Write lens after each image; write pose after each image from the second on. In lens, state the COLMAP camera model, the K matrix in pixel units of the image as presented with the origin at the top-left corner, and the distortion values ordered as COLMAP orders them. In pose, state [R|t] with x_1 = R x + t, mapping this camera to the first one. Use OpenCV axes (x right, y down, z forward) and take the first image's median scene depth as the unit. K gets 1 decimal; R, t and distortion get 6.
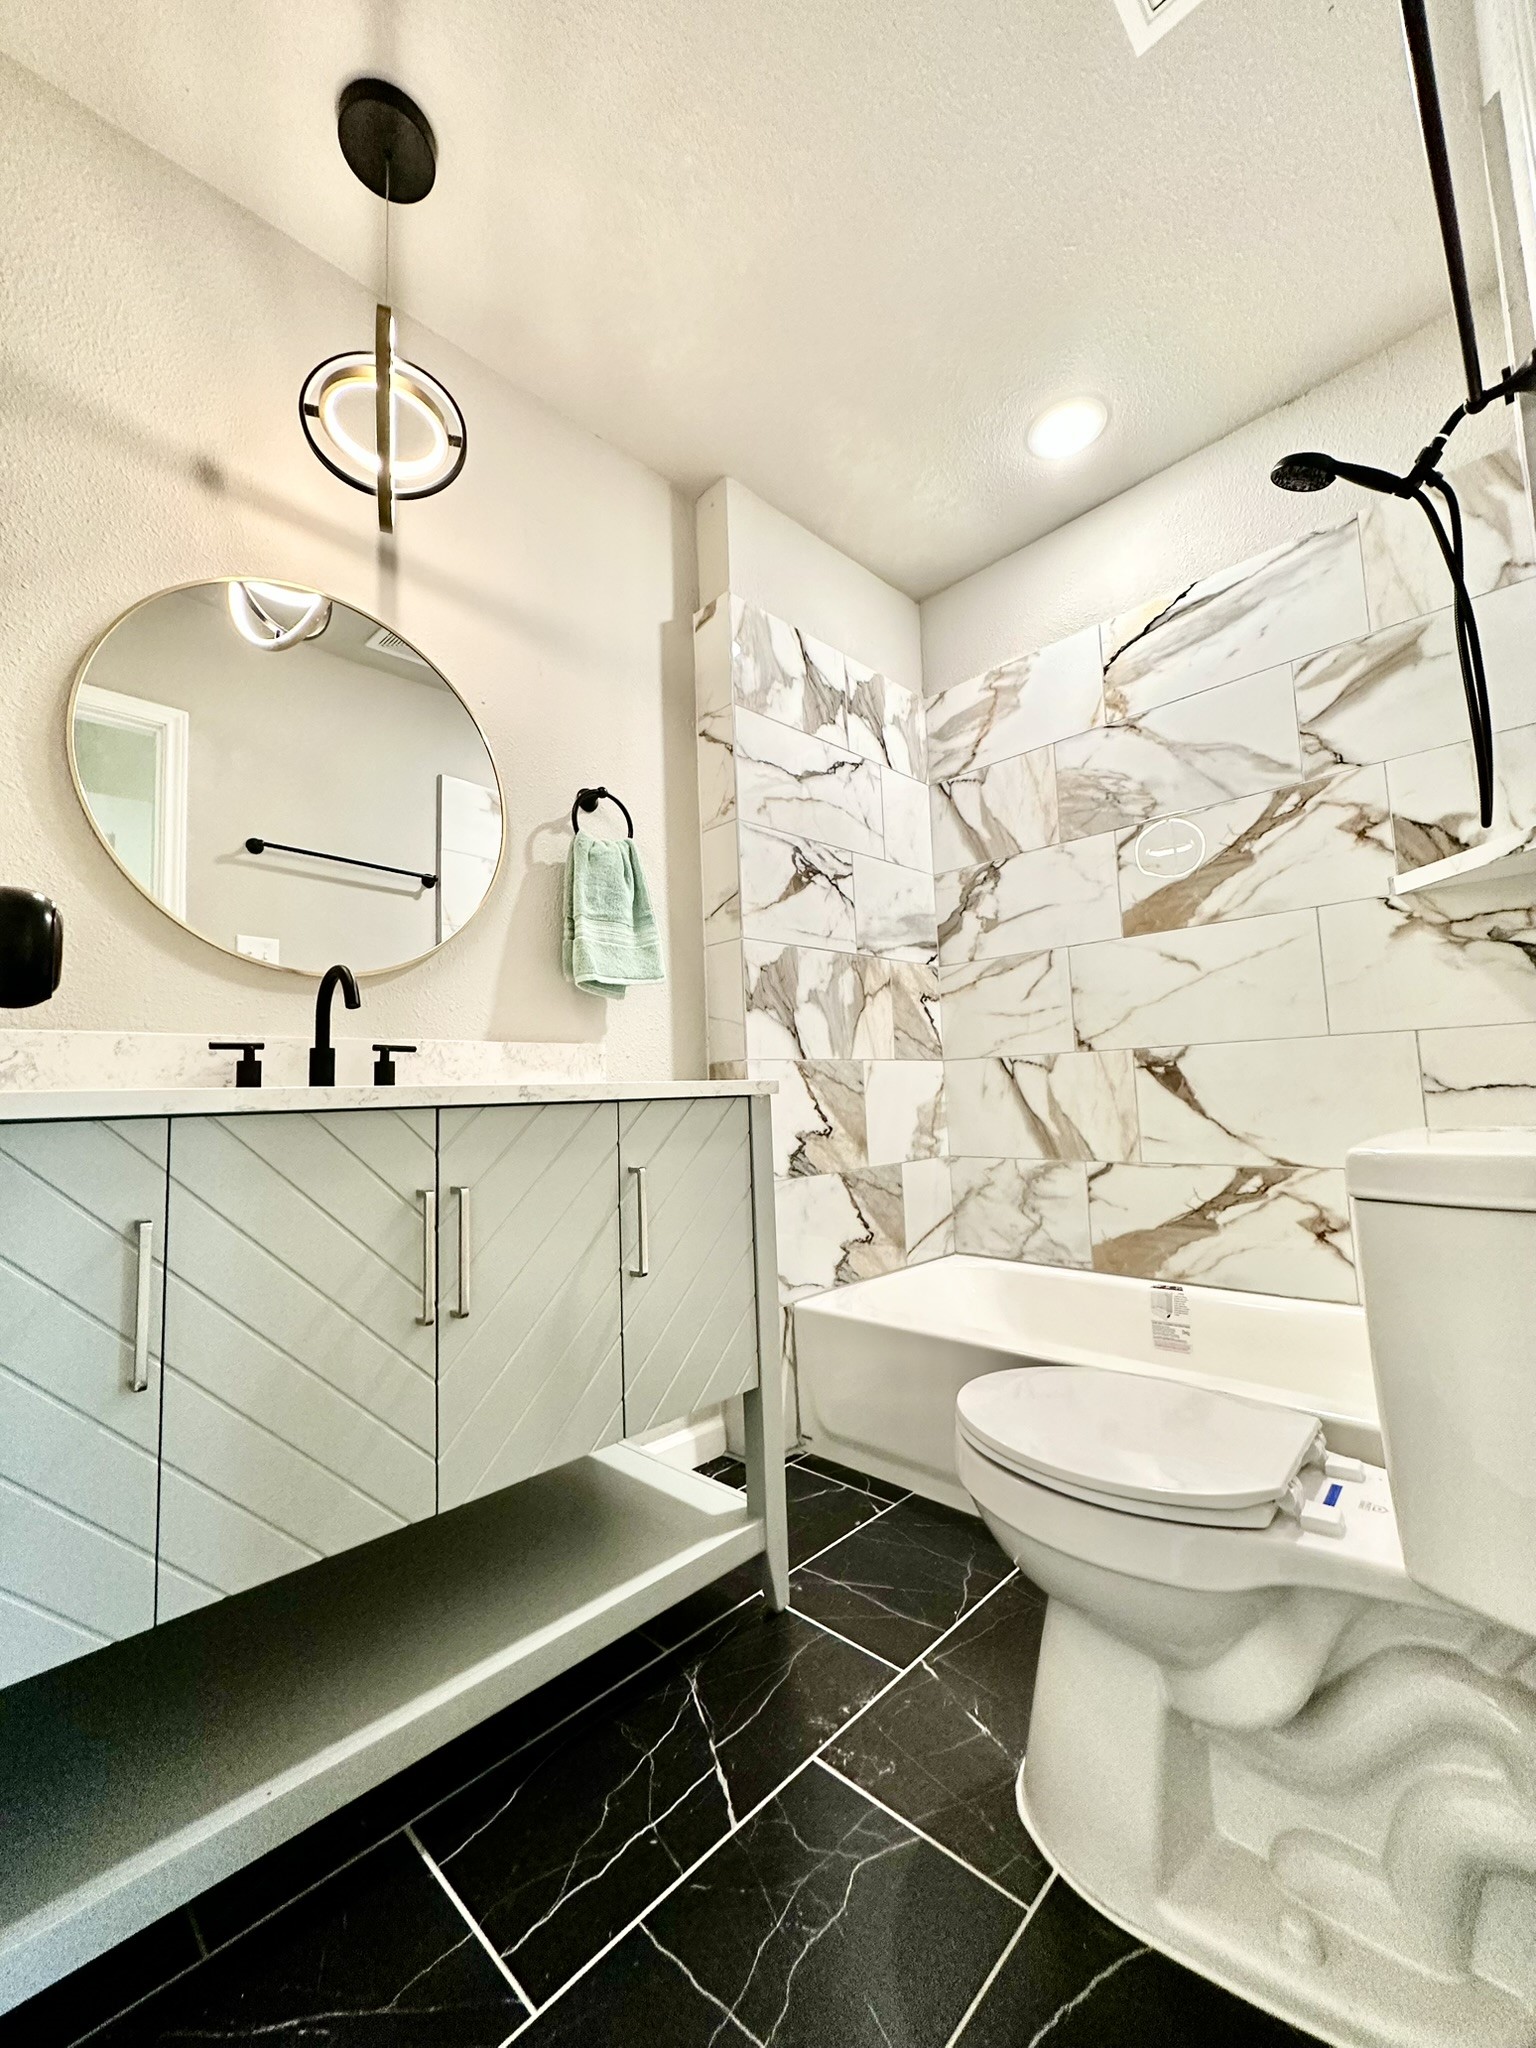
lens RADIAL K [[806.2, 0, 768.0], [0, 806.2, 1024.0], [0, 0, 1]] dist [-0.001986, 0.000654]
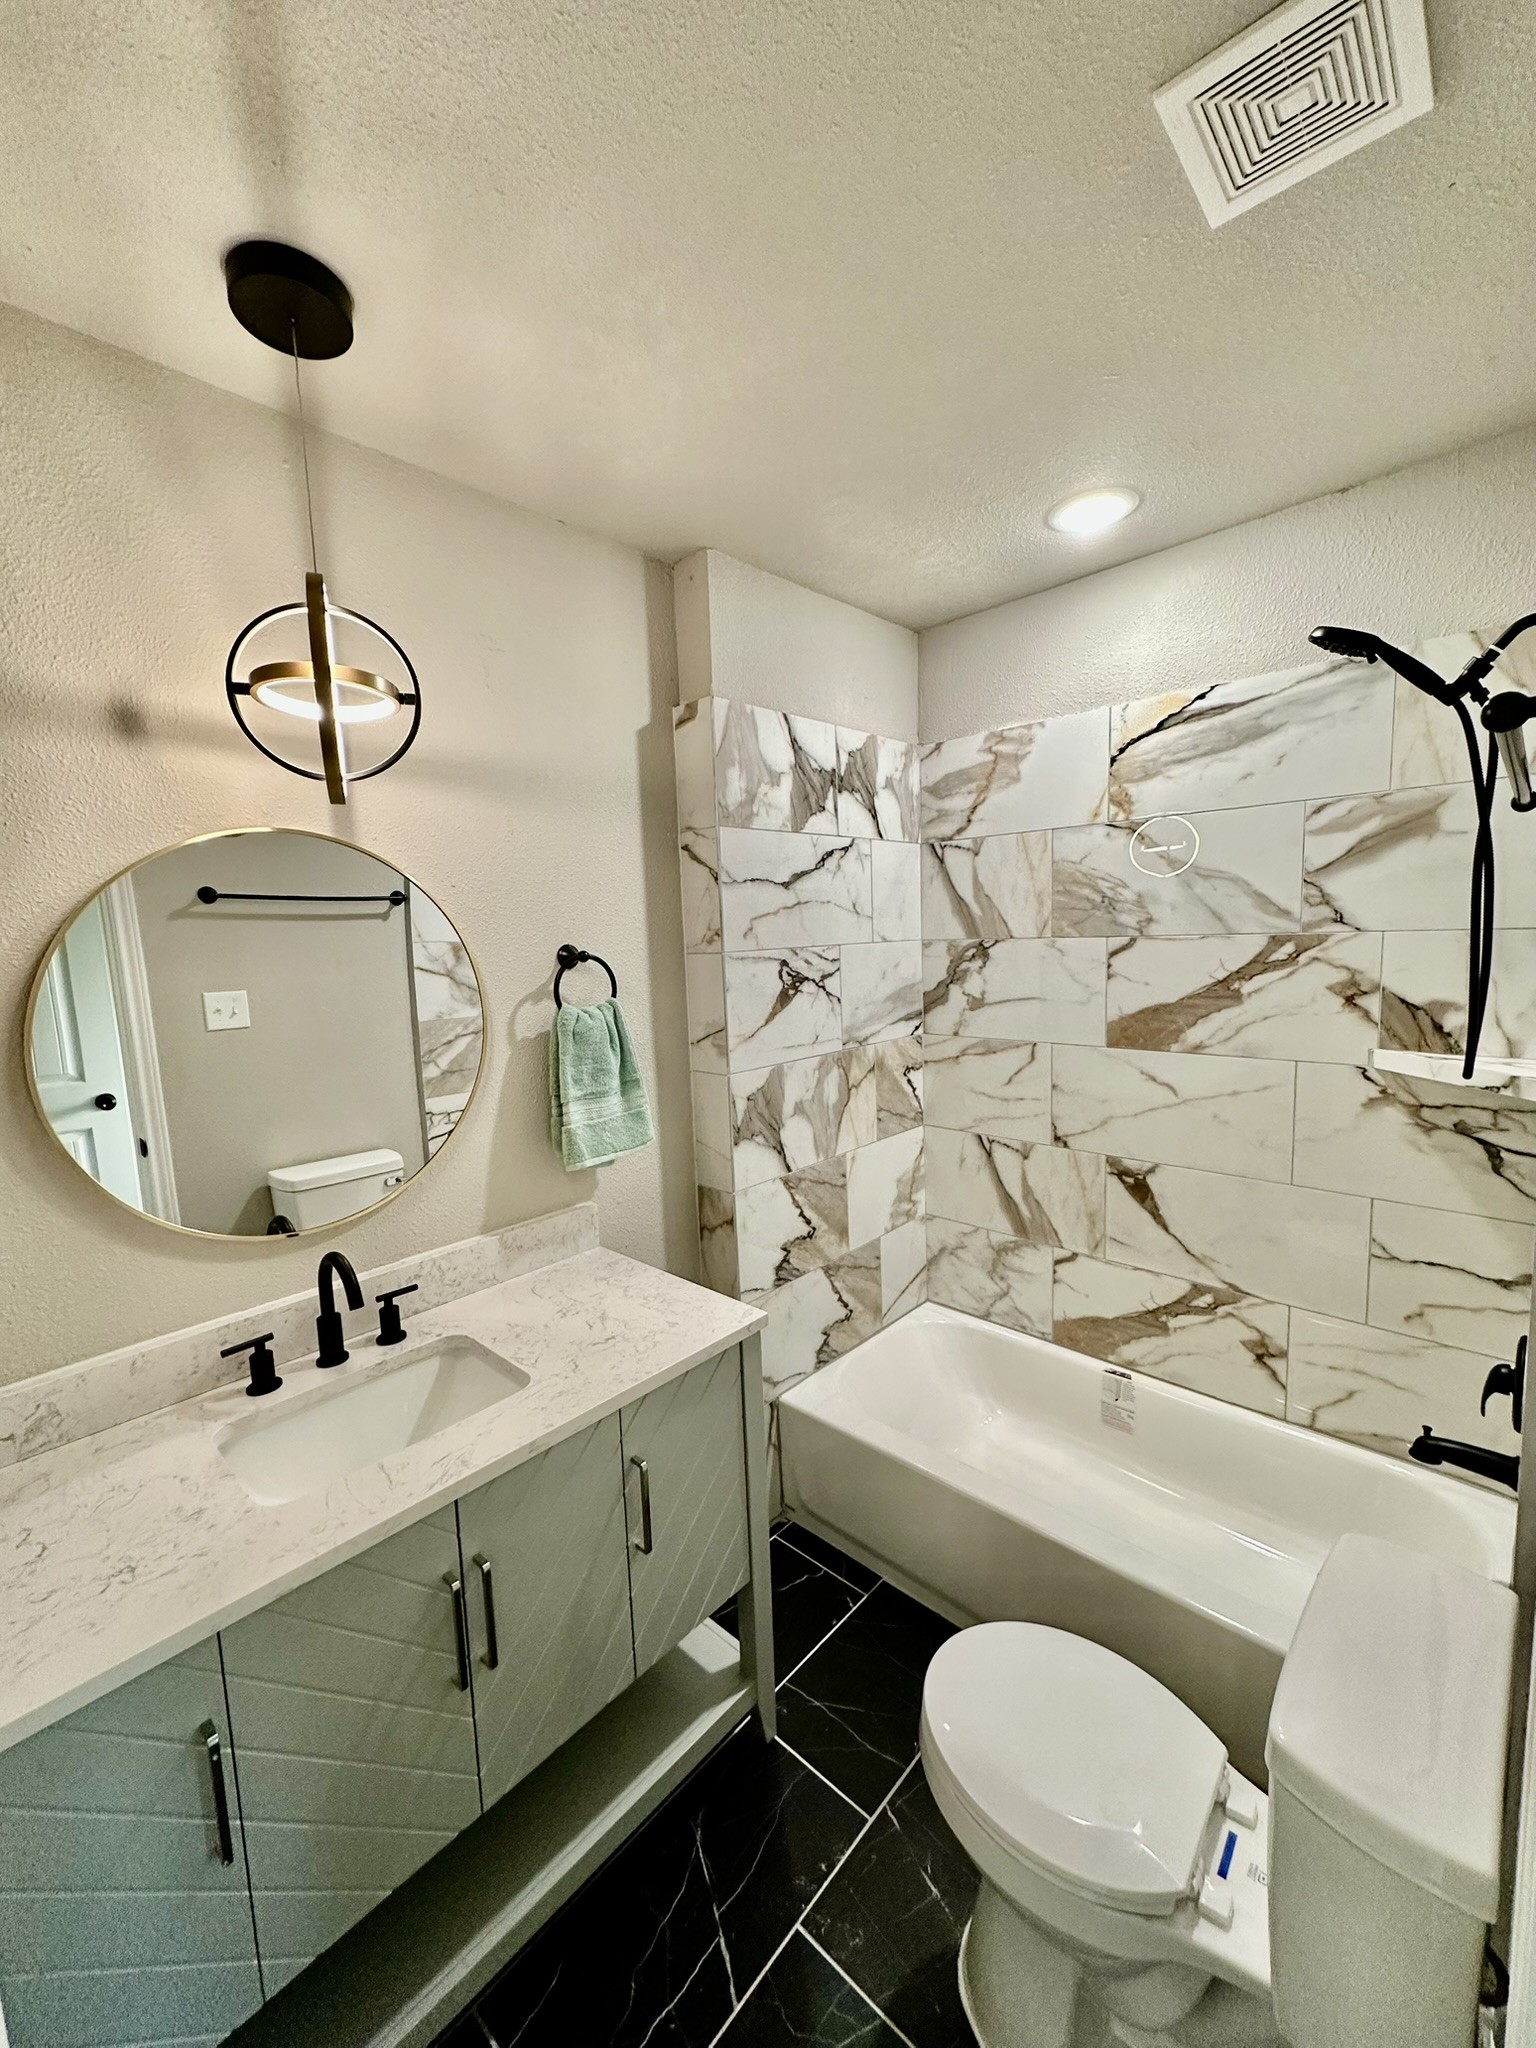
lens RADIAL K [[806.2, 0, 768.0], [0, 806.2, 1024.0], [0, 0, 1]] dist [-0.001986, 0.000654]
pose [[0.999656, -0.002359, 0.026121, -0.009413], [-0.002904, 0.979864, 0.199645, -0.355810], [-0.026066, -0.199652, 0.979520, 0.030076]]
